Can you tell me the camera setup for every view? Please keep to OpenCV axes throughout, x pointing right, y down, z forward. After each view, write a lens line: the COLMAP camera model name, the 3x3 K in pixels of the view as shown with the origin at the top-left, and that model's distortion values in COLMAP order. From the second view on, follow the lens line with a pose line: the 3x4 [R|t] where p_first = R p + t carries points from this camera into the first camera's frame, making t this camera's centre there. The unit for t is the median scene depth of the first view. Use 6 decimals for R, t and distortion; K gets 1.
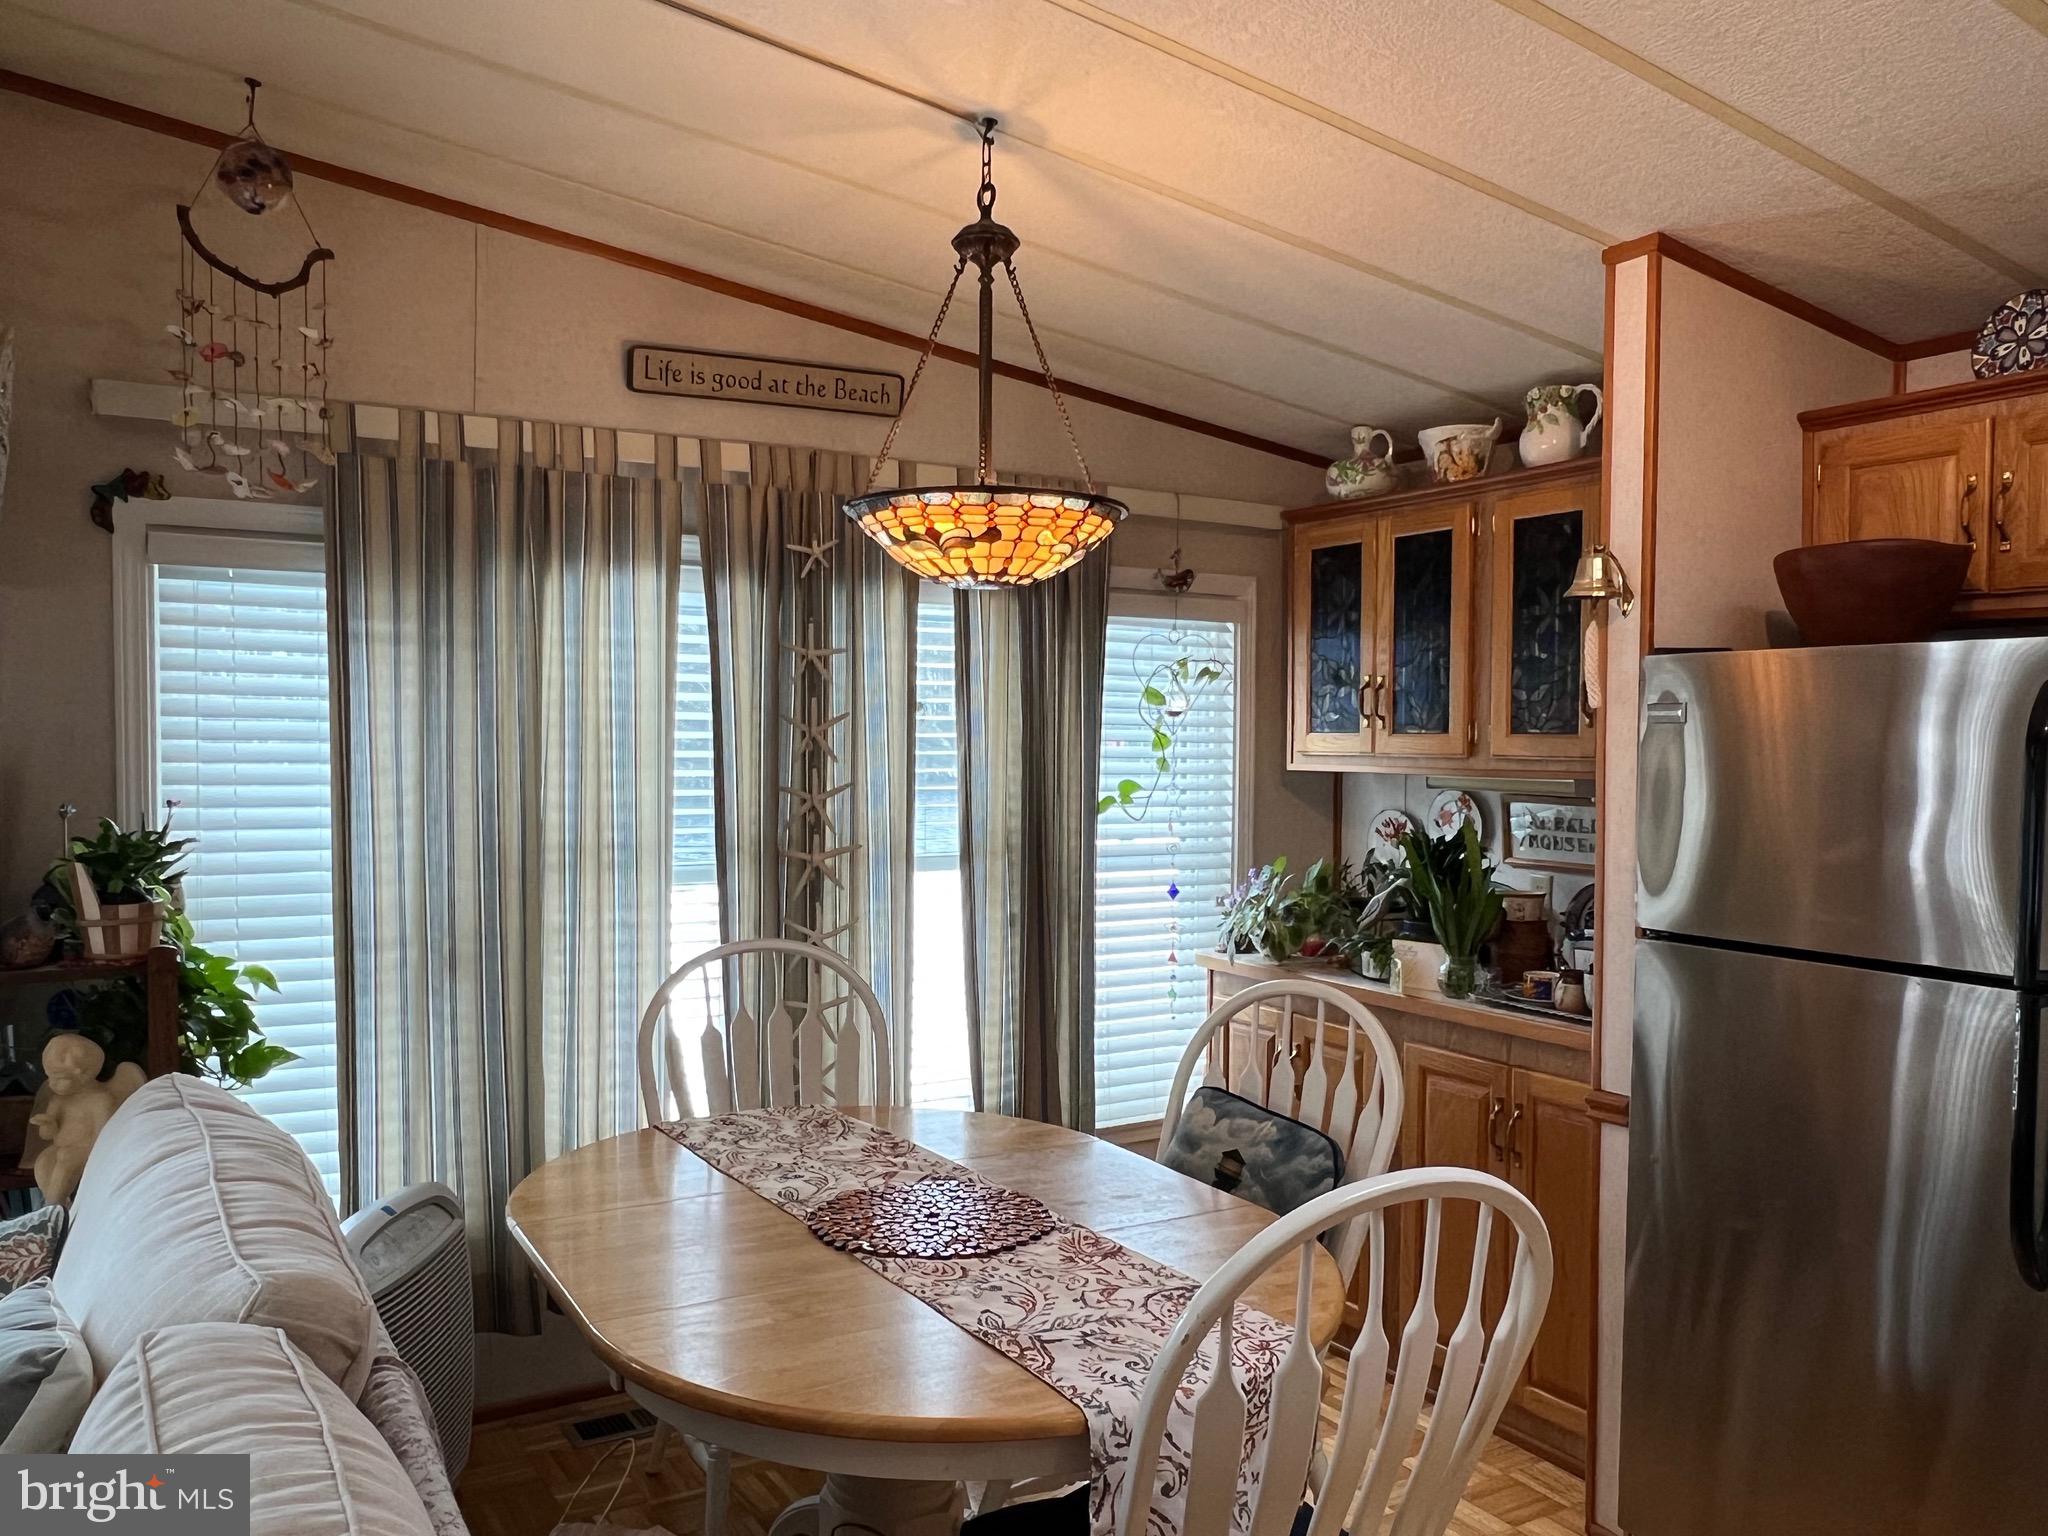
lens RADIAL K [[1519.0, 0, 1023.1], [0, 1519.0, 777.3], [0, 0, 1]] dist [-0.009198, -0.012932]
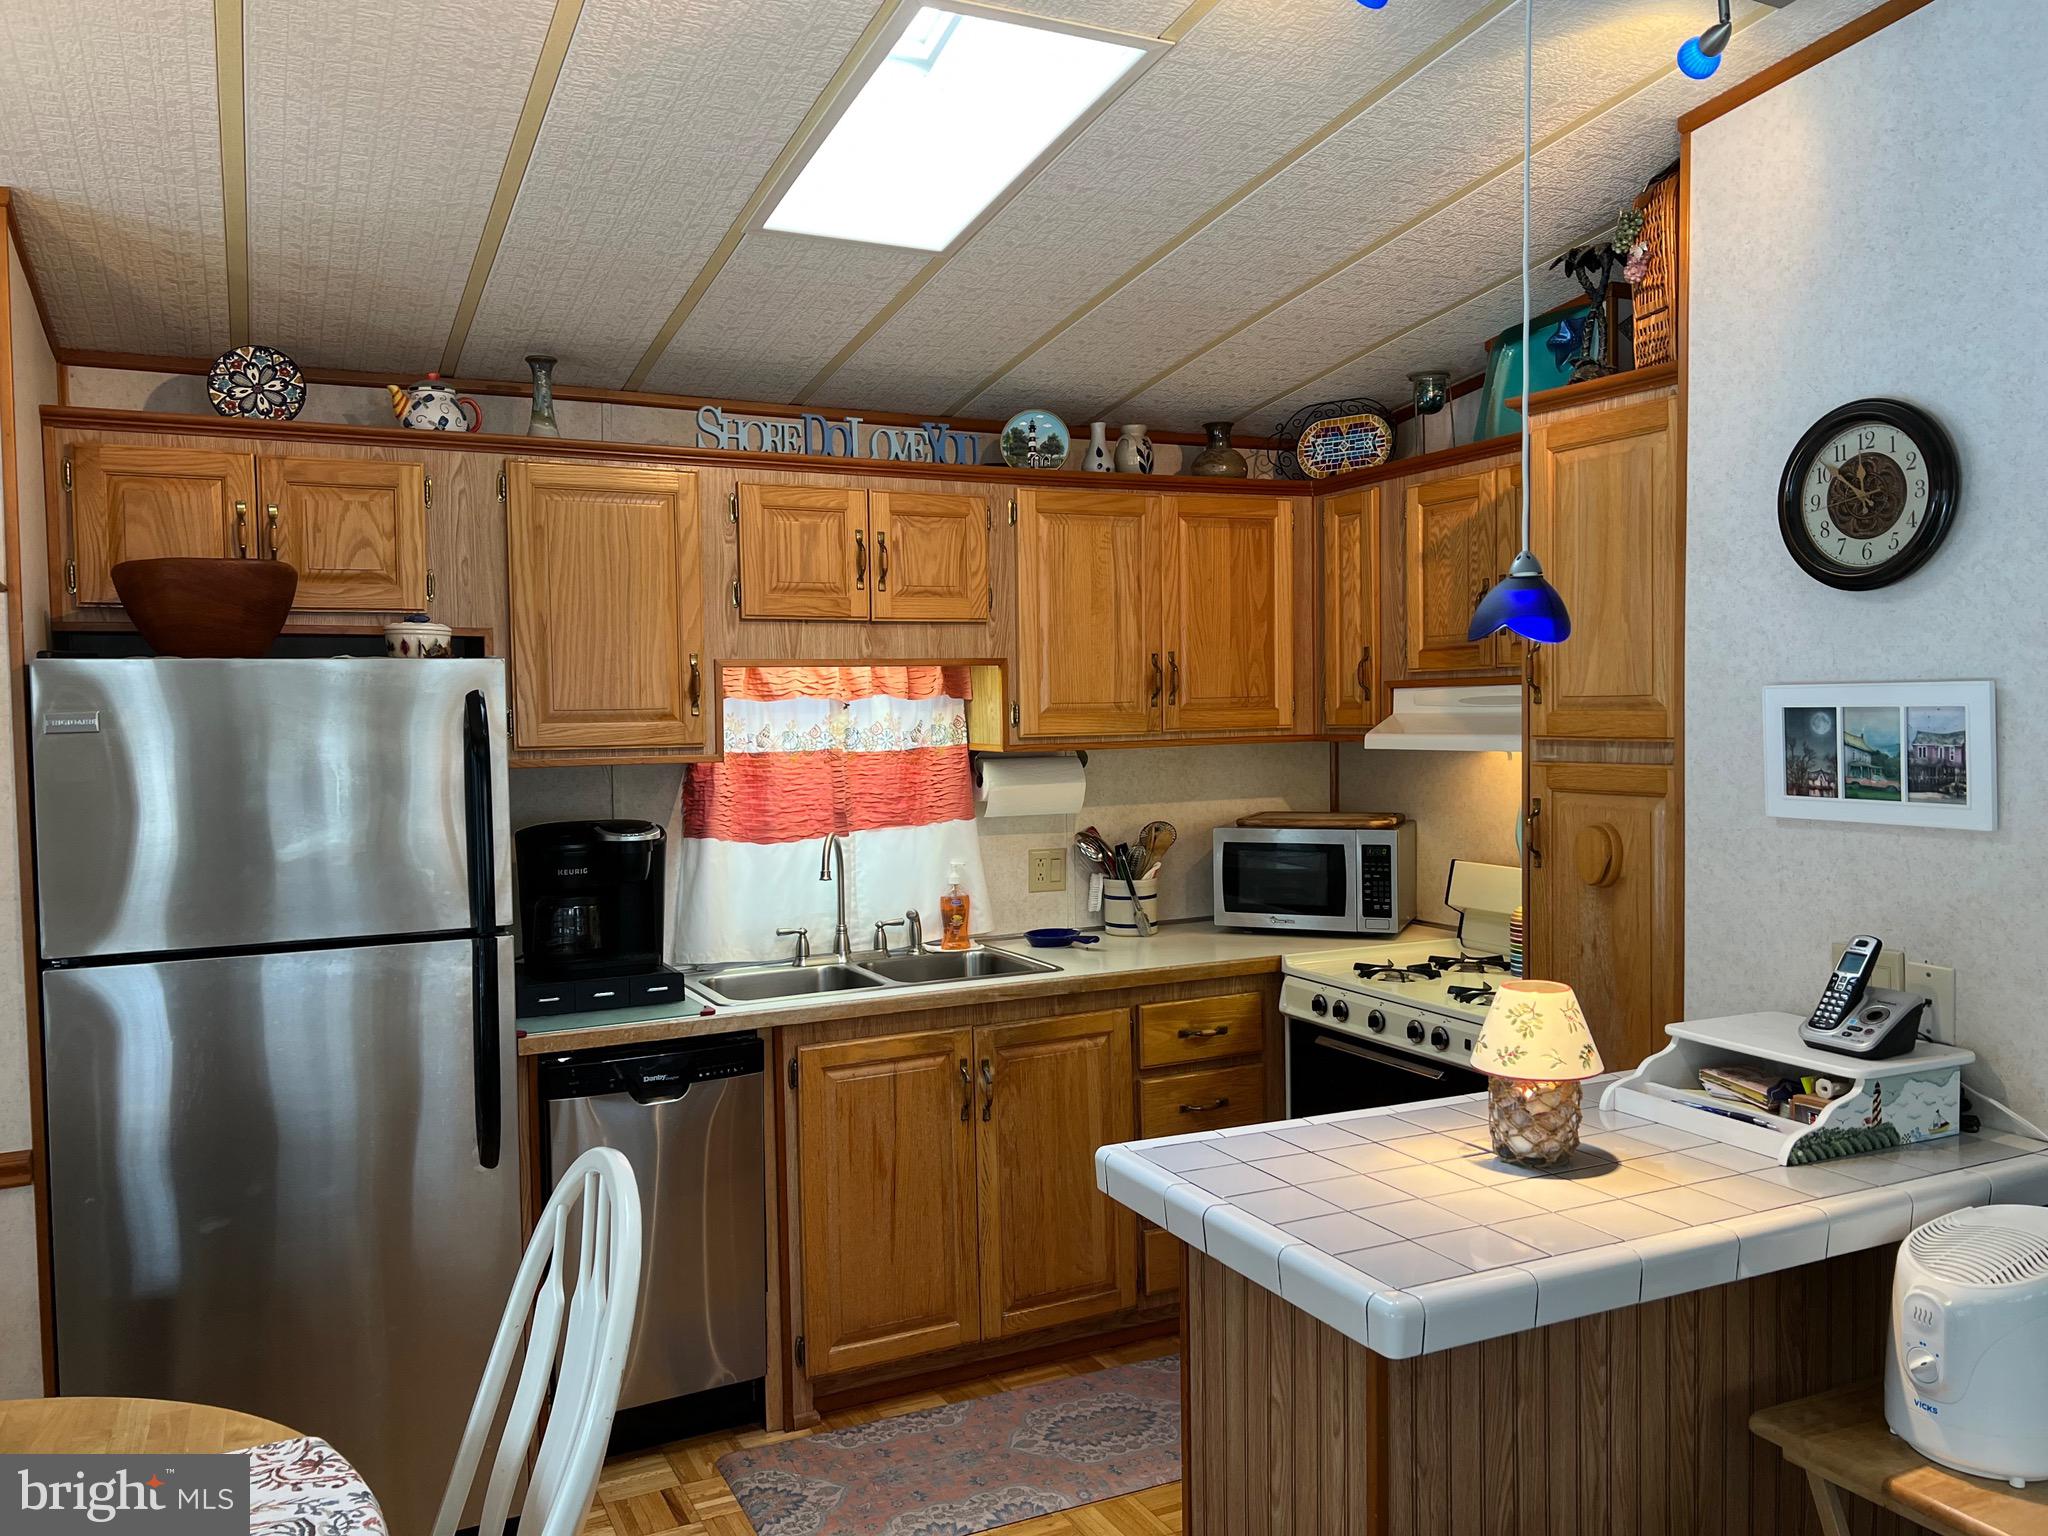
lens RADIAL K [[1541.0, 0, 1022.5], [0, 1541.0, 773.1], [0, 0, 1]] dist [0.009895, -0.015780]
pose [[0.091623, -0.048961, 0.994589, -0.429334], [0.038753, 0.998209, 0.045569, -0.028591], [-0.995039, 0.034368, 0.093356, 0.304436]]
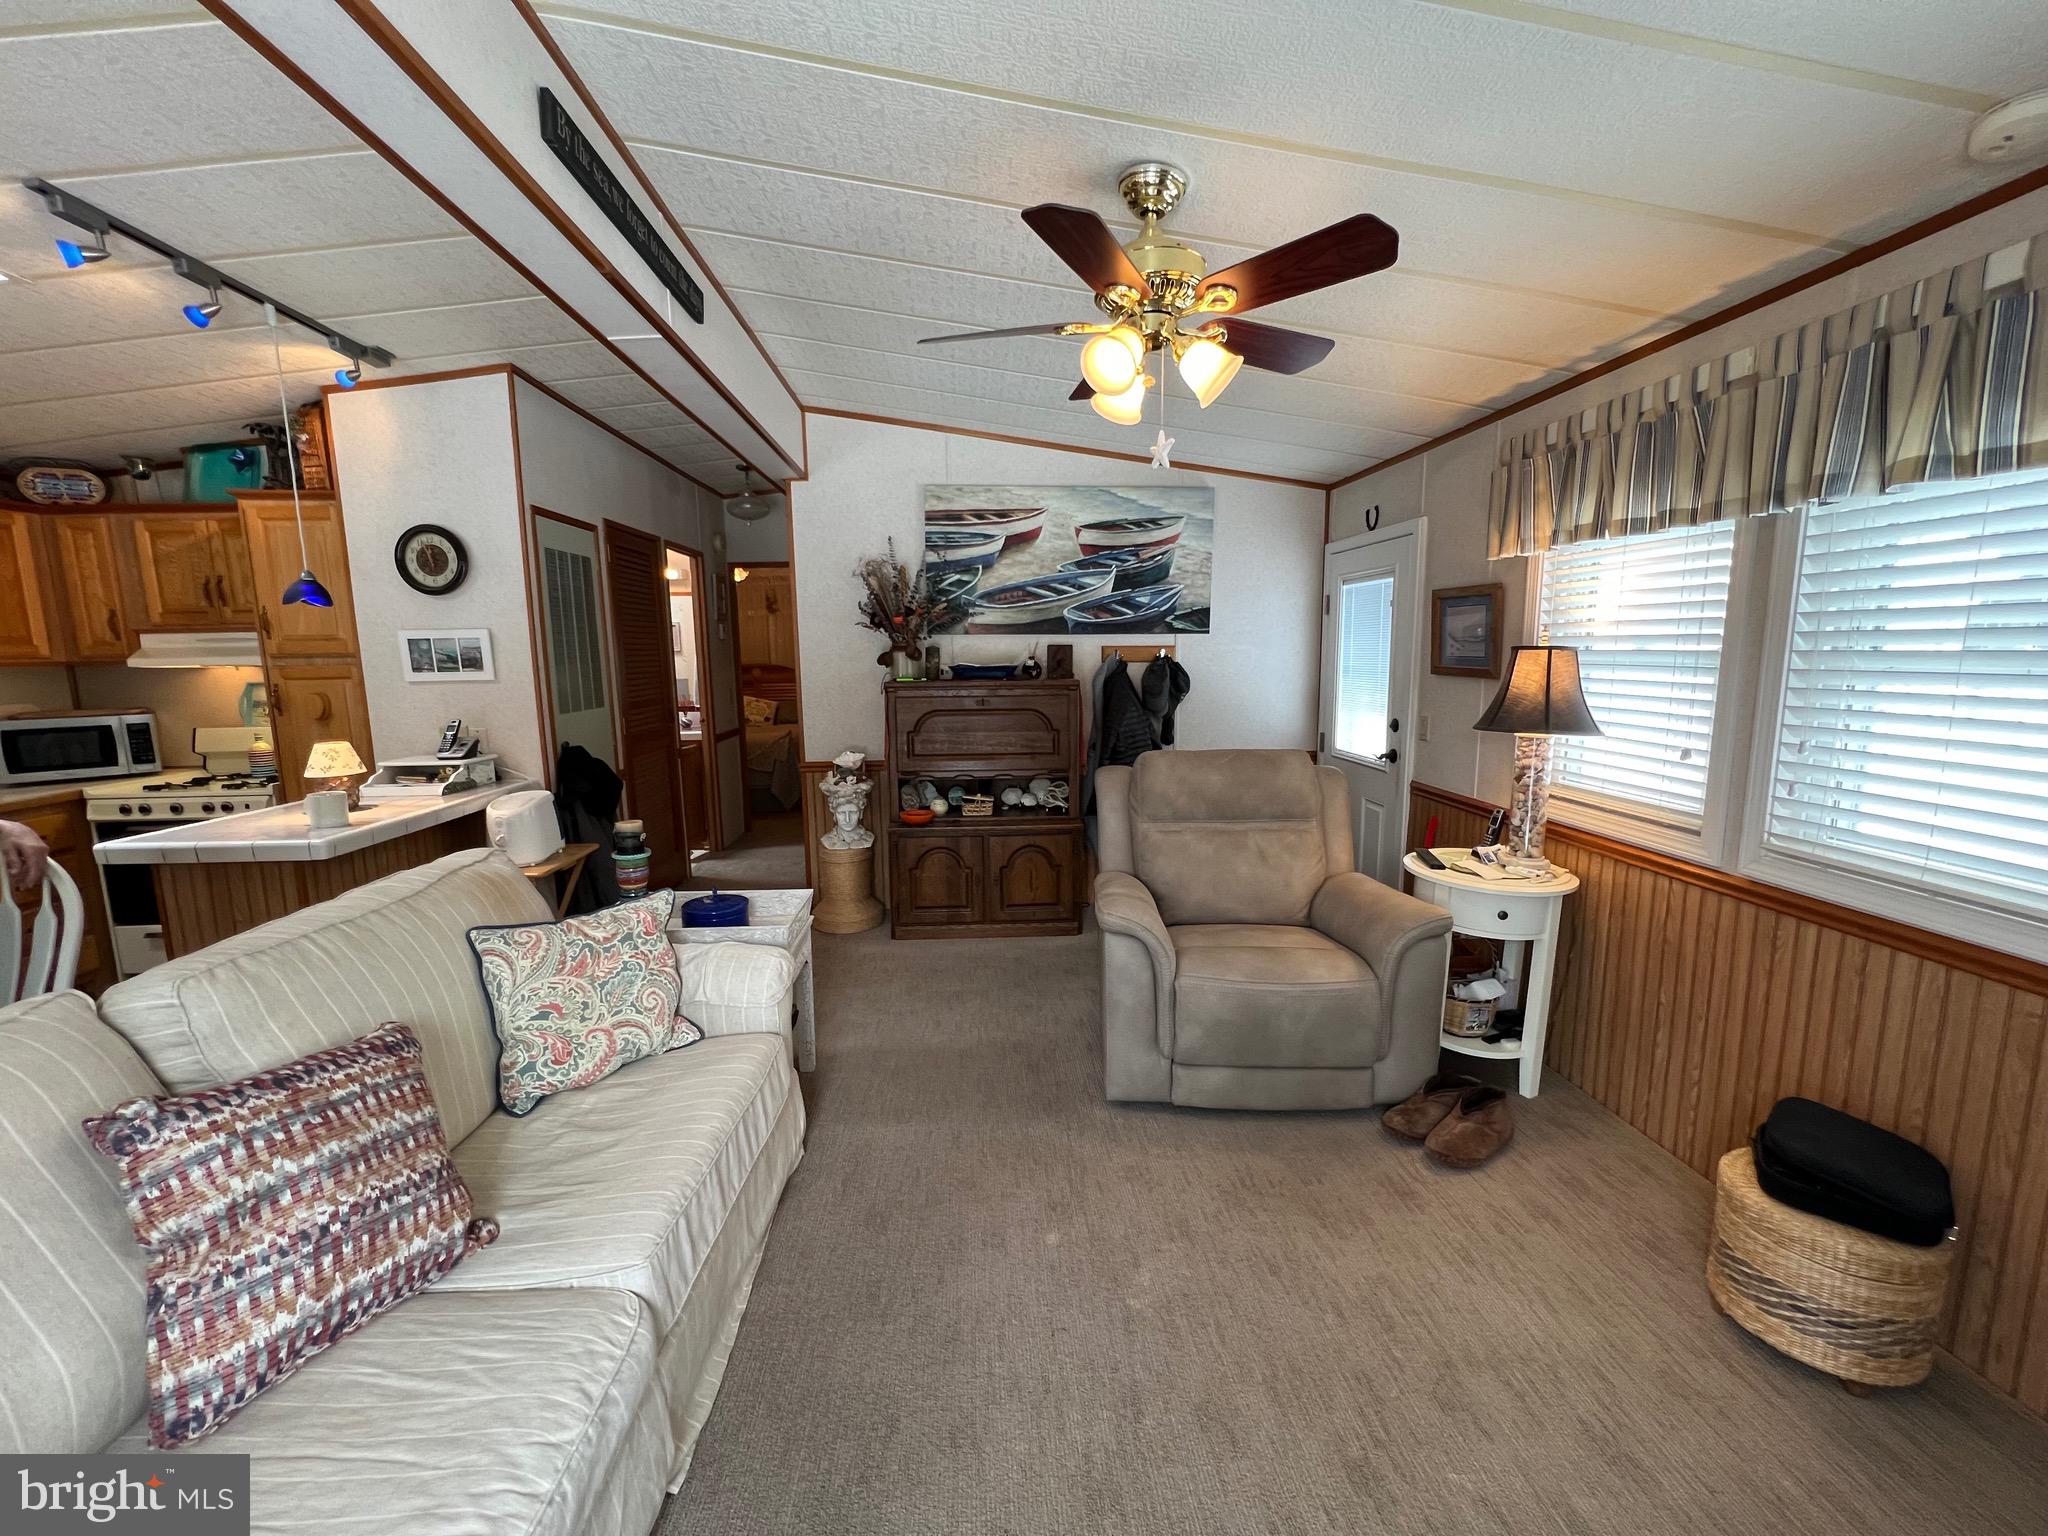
lens RADIAL K [[817.3, 0, 1016.8], [0, 817.3, 774.4], [0, 0, 1]] dist [-0.004557, 0.000026]
pose [[-0.883679, -0.061017, 0.464100, -0.851643], [0.022370, 0.984830, 0.172073, -0.001282], [-0.467559, 0.162439, -0.868909, 0.589439]]
